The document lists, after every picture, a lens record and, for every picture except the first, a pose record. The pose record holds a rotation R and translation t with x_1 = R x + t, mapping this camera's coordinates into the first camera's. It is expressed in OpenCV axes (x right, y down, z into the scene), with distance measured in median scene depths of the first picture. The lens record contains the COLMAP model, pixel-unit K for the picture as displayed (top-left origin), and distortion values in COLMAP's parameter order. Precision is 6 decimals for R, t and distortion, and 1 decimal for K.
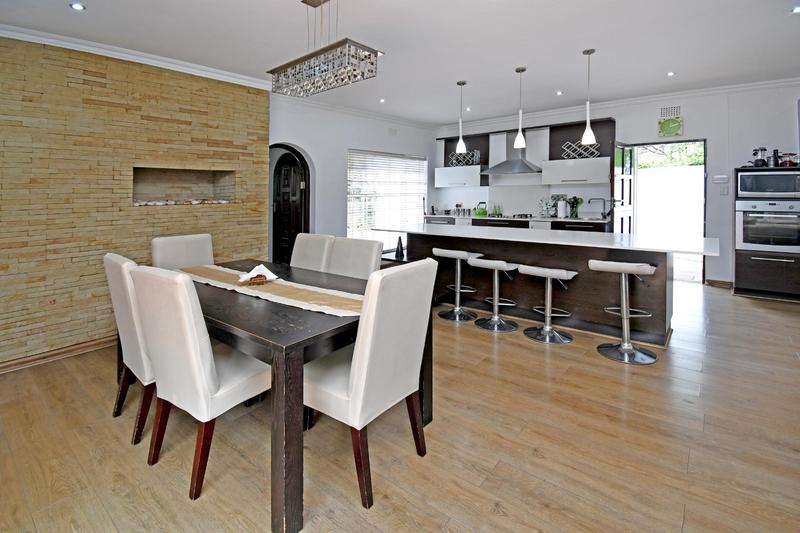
lens RADIAL K [[377.6, 0, 367.4], [0, 377.6, 273.2], [0, 0, 1]] dist [0.016654, -0.024878]
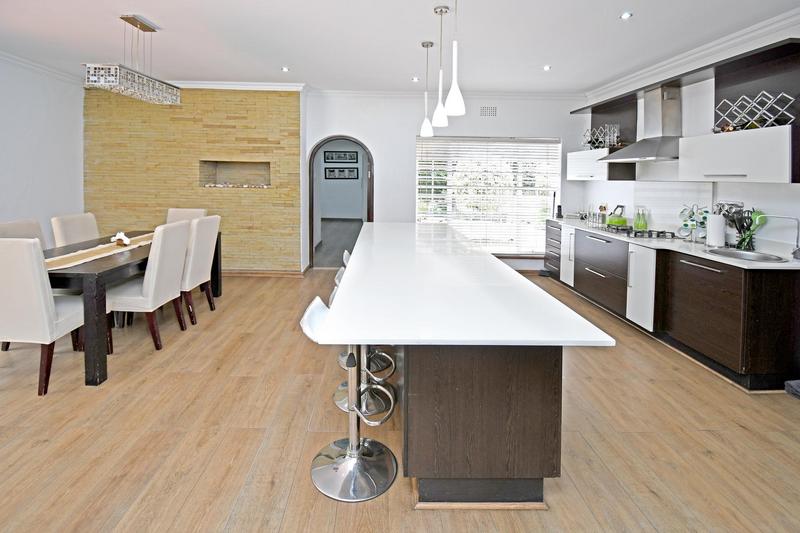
lens RADIAL K [[362.1, 0, 400.0], [0, 362.1, 266.5], [0, 0, 1]] dist [0.025967, -0.030037]
pose [[0.674898, 0.196999, -0.711129, 0.900439], [-0.178449, 0.978673, 0.101757, -0.141098], [0.716009, 0.058225, 0.695659, 0.527159]]
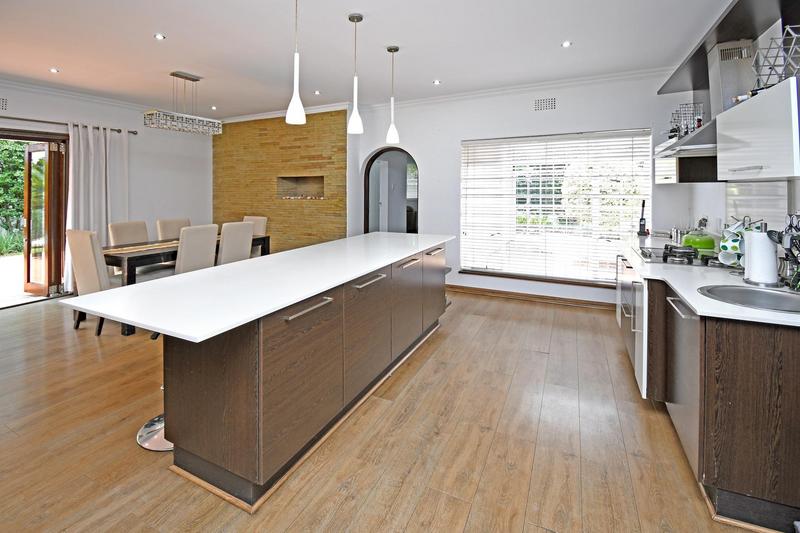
lens RADIAL K [[377.6, 0, 367.4], [0, 377.6, 273.2], [0, 0, 1]] dist [0.016654, -0.024878]
pose [[0.230051, 0.219779, -0.948037, 1.128035], [-0.199420, 0.964139, 0.175121, -0.214098], [0.952527, 0.148771, 0.265630, 0.889047]]
